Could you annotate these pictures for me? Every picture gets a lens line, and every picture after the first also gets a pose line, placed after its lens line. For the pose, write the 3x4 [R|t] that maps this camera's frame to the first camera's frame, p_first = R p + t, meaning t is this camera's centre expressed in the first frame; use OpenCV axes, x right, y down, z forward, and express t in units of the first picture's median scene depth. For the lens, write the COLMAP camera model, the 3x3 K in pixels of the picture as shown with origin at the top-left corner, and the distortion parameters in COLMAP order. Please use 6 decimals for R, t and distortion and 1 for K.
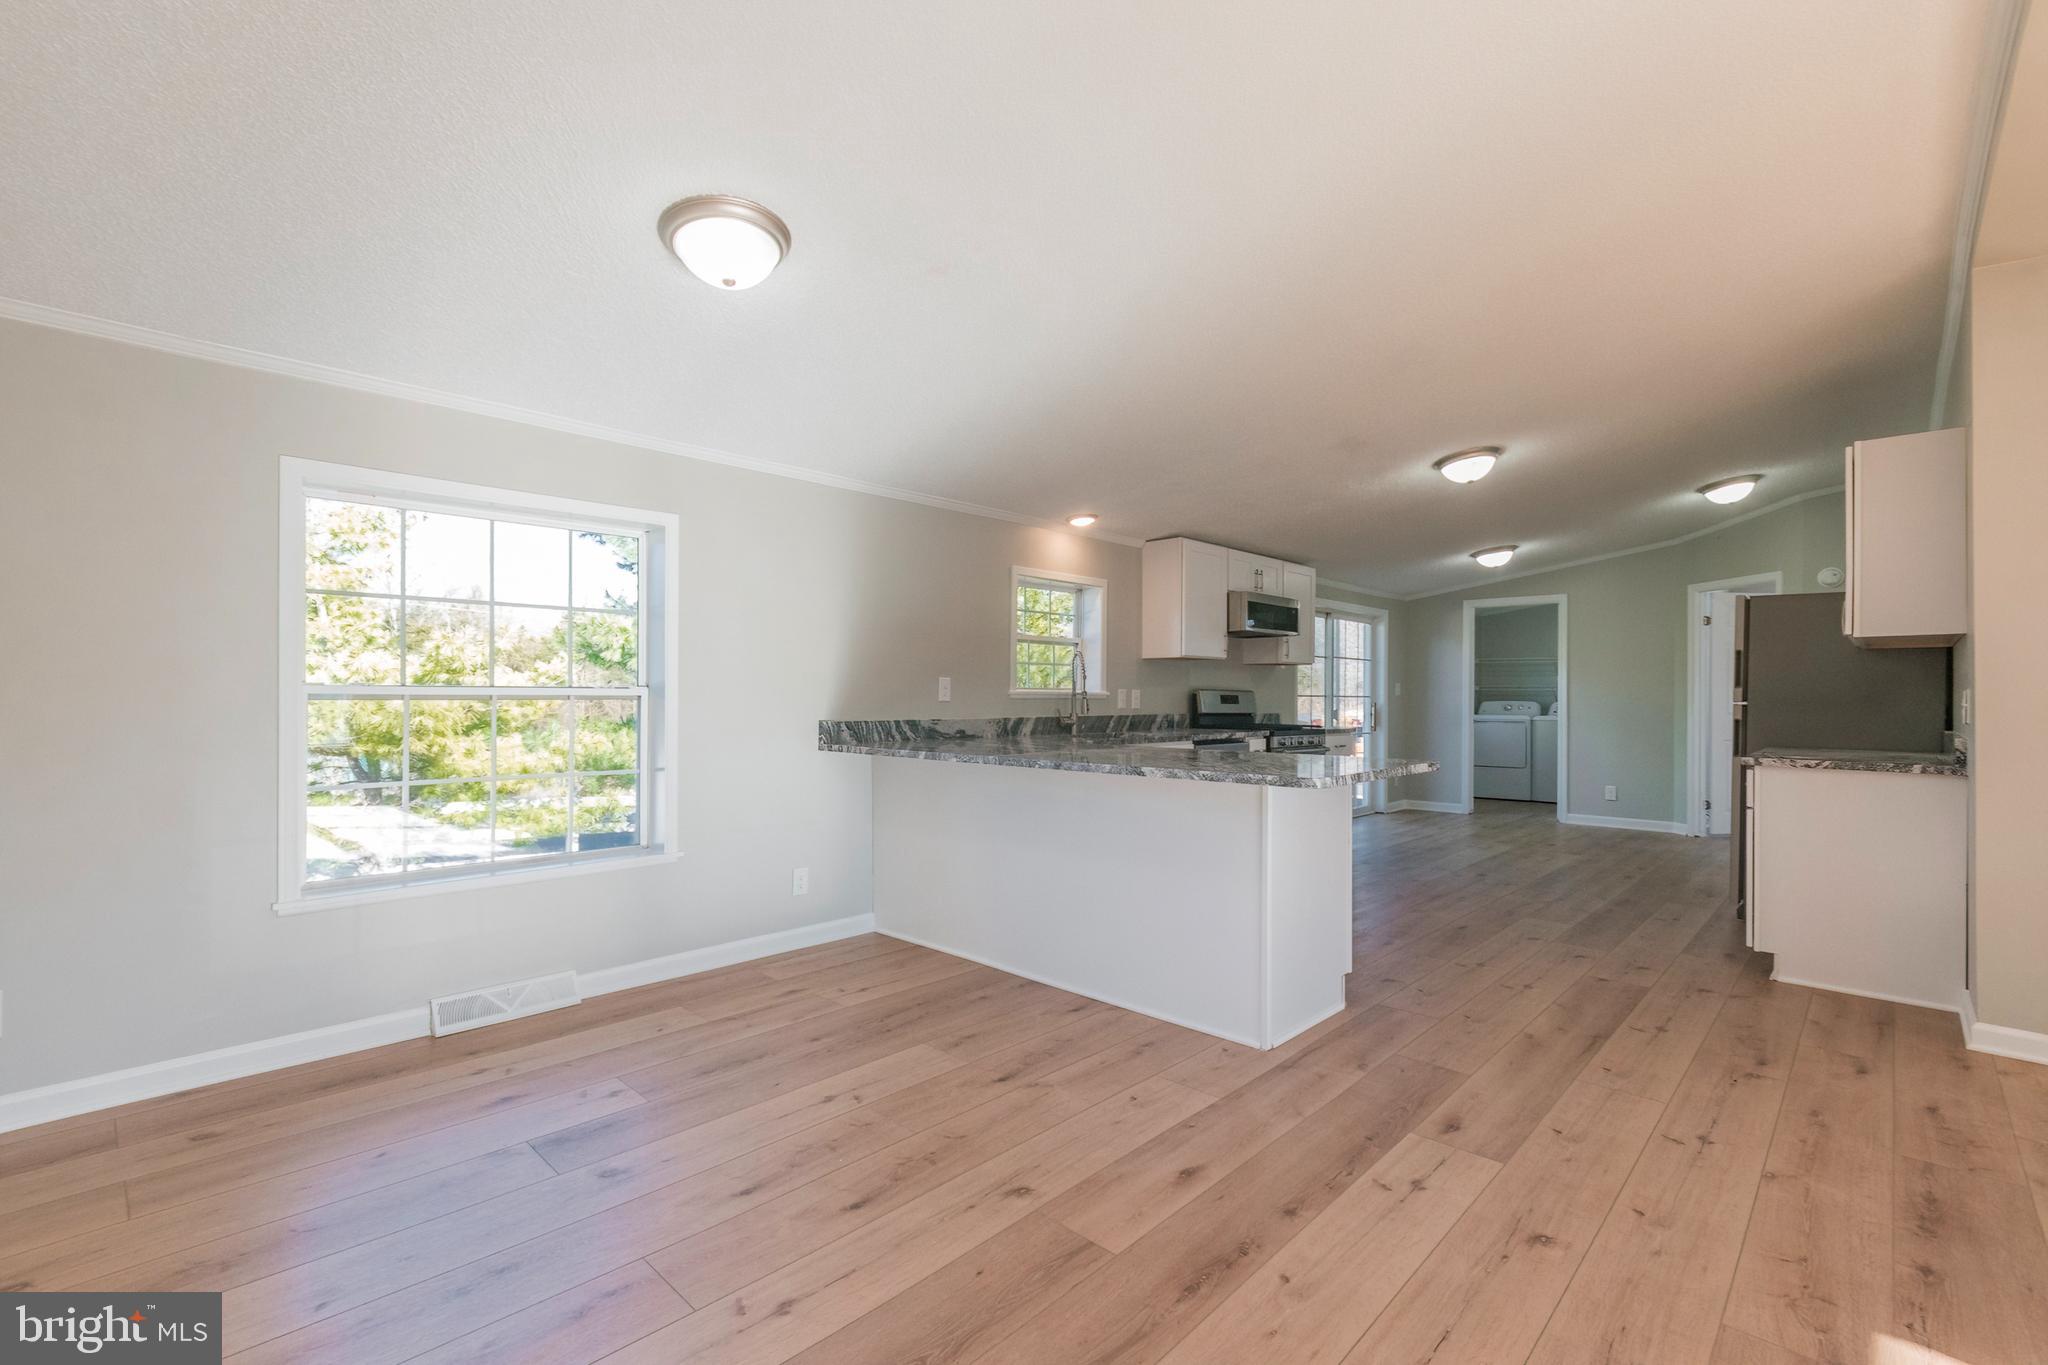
lens RADIAL K [[893.9, 0, 1010.1], [0, 893.9, 704.8], [0, 0, 1]] dist [0.000799, -0.000078]
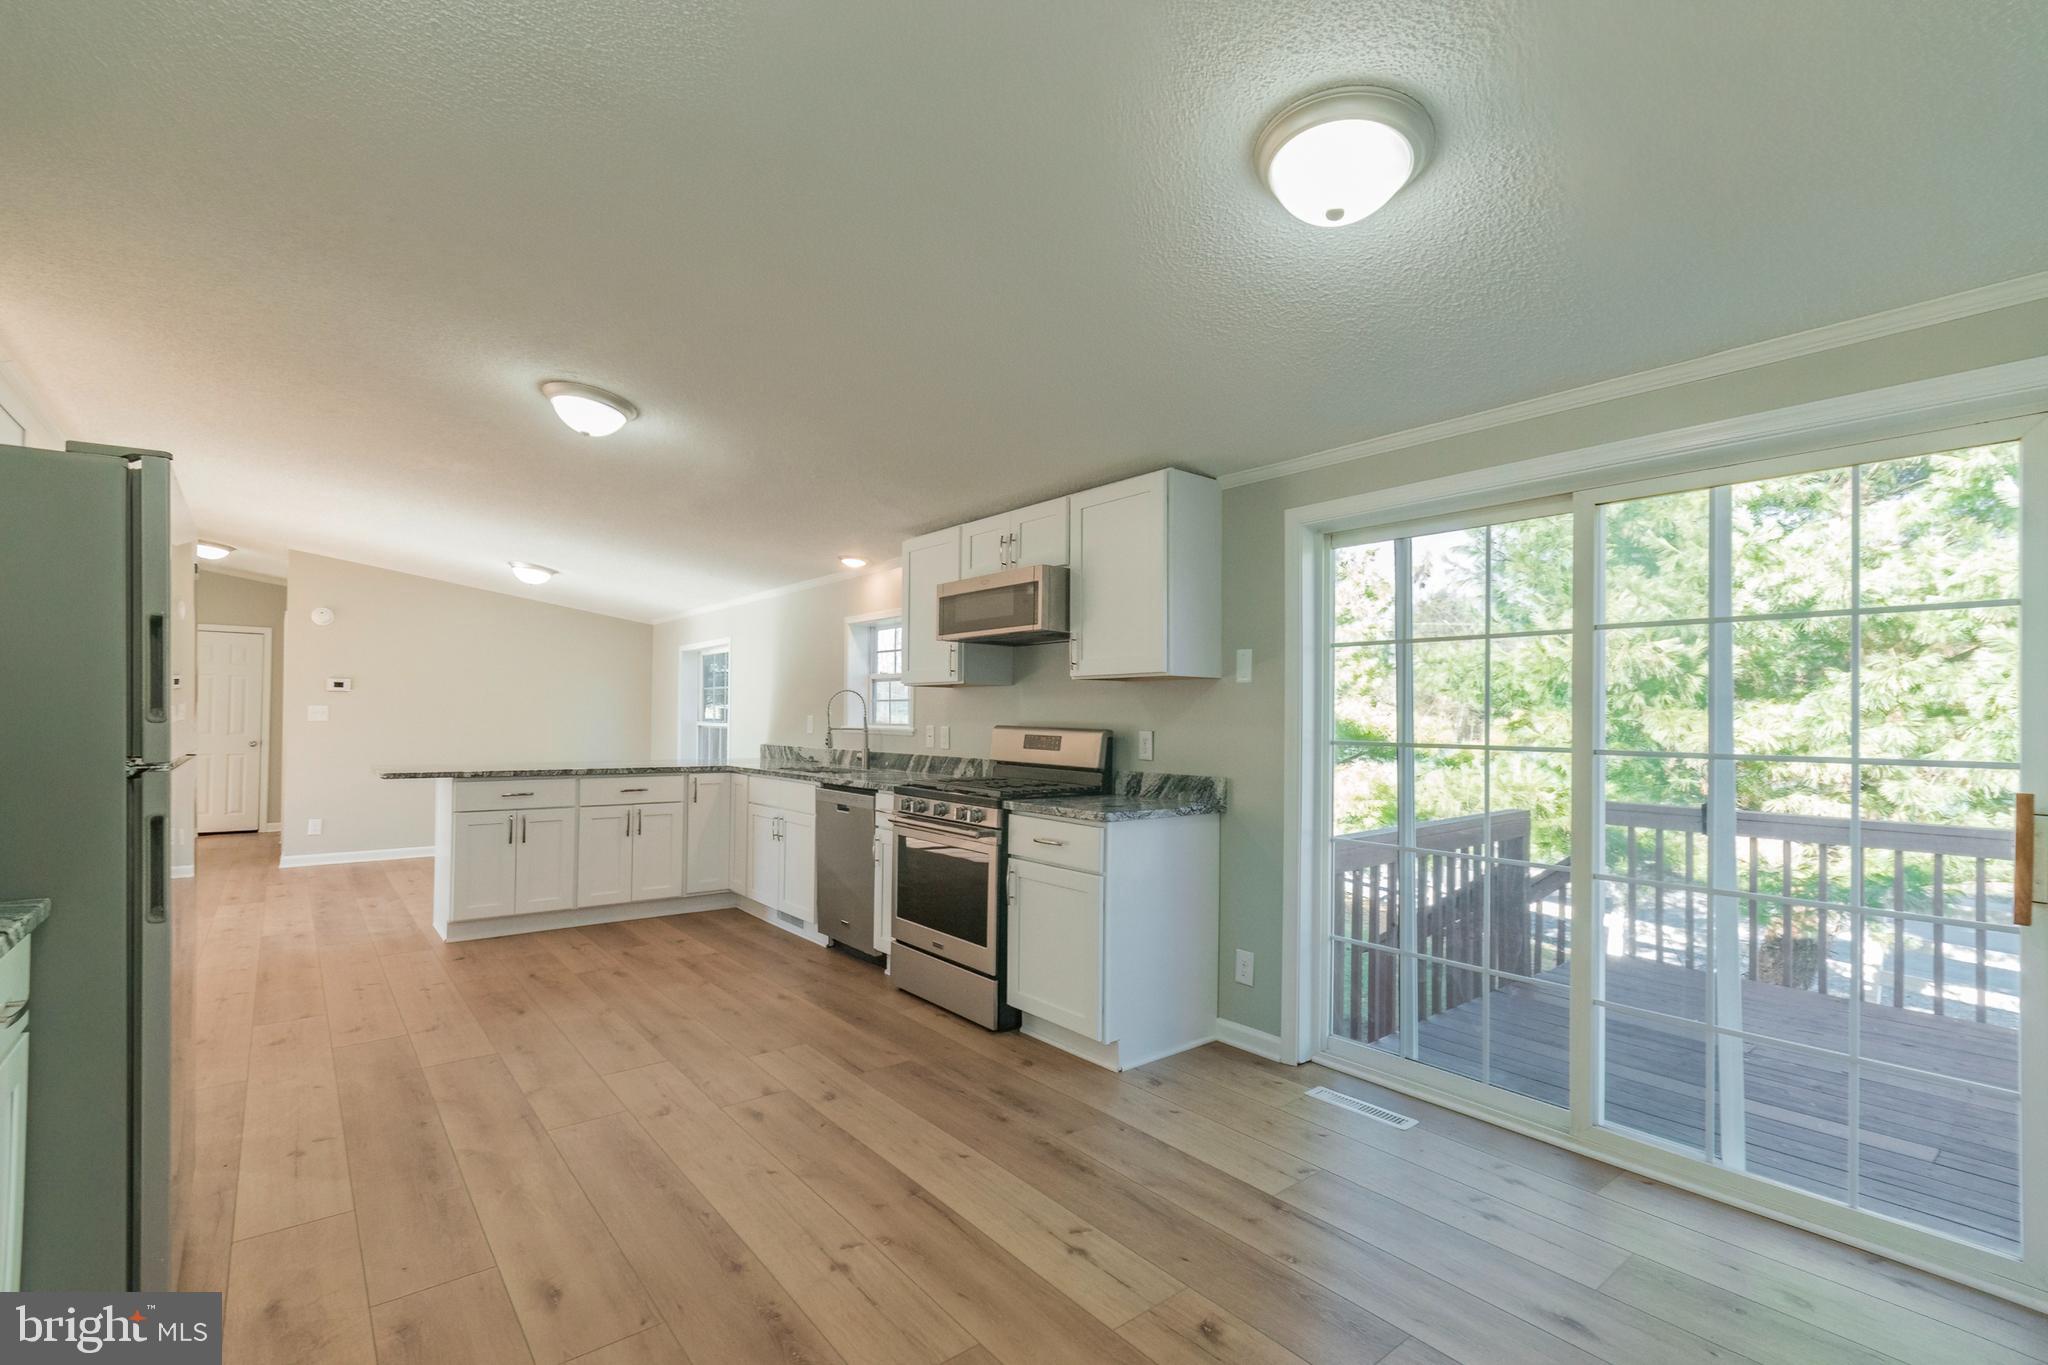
lens RADIAL K [[893.9, 0, 1010.1], [0, 893.9, 704.8], [0, 0, 1]] dist [0.000799, -0.000078]
pose [[-0.107527, -0.023094, -0.993934, 1.204741], [-0.021671, 0.999547, -0.020880, -0.025329], [0.993966, 0.019294, -0.107979, 1.439885]]
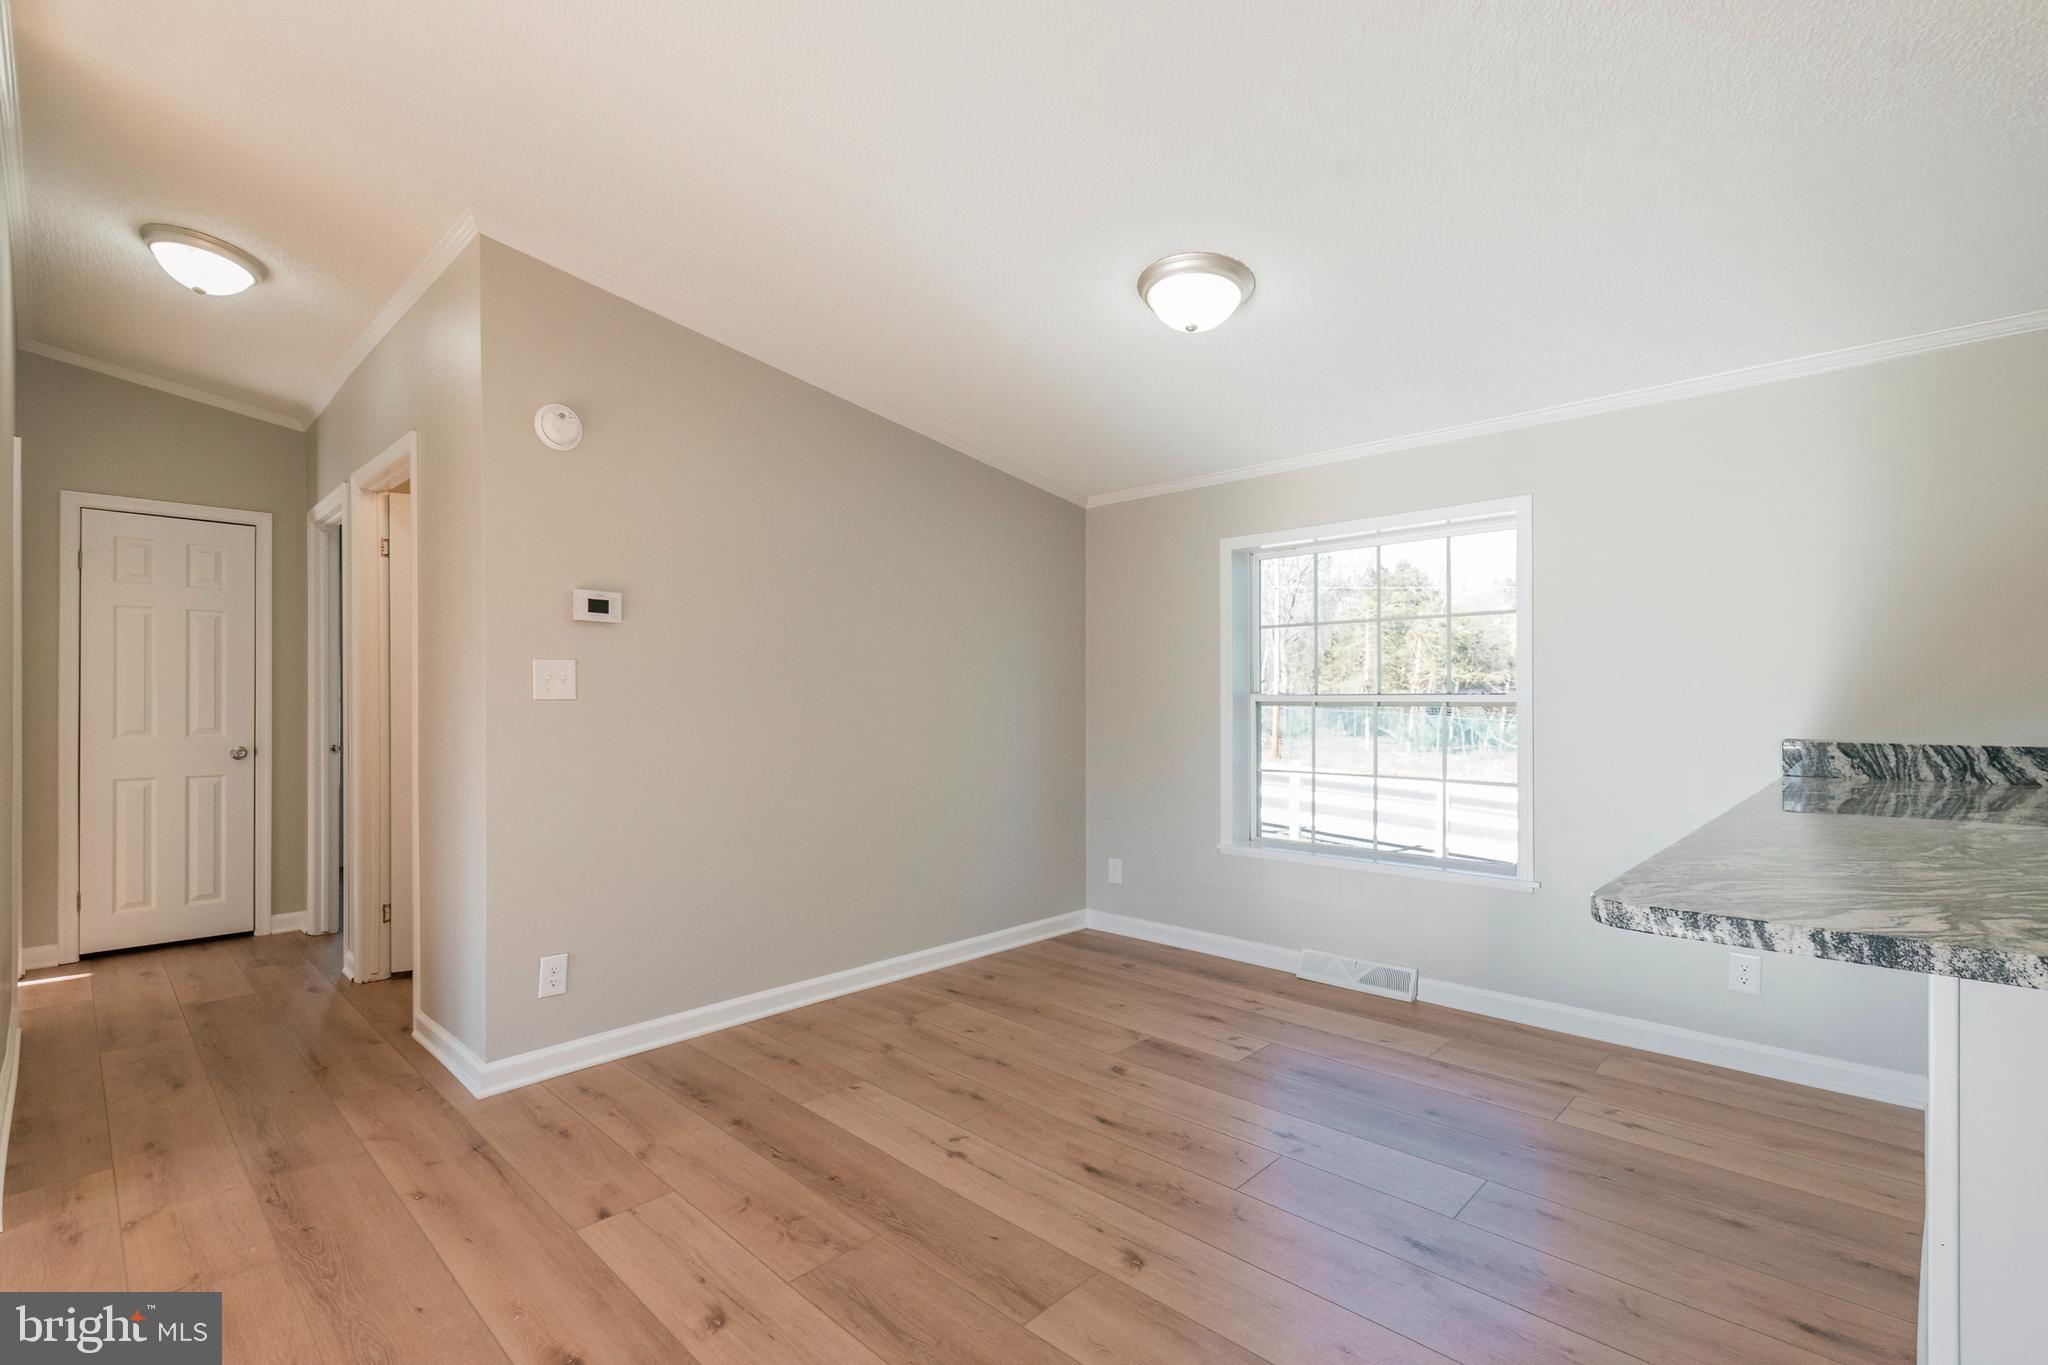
lens RADIAL K [[938.2, 0, 1037.2], [0, 938.2, 701.2], [0, 0, 1]] dist [0.001240, -0.000540]
pose [[0.009182, -0.002892, -0.999954, 0.415829], [-0.008246, 0.999962, -0.002968, -0.003465], [0.999924, 0.008273, 0.009158, 0.391478]]
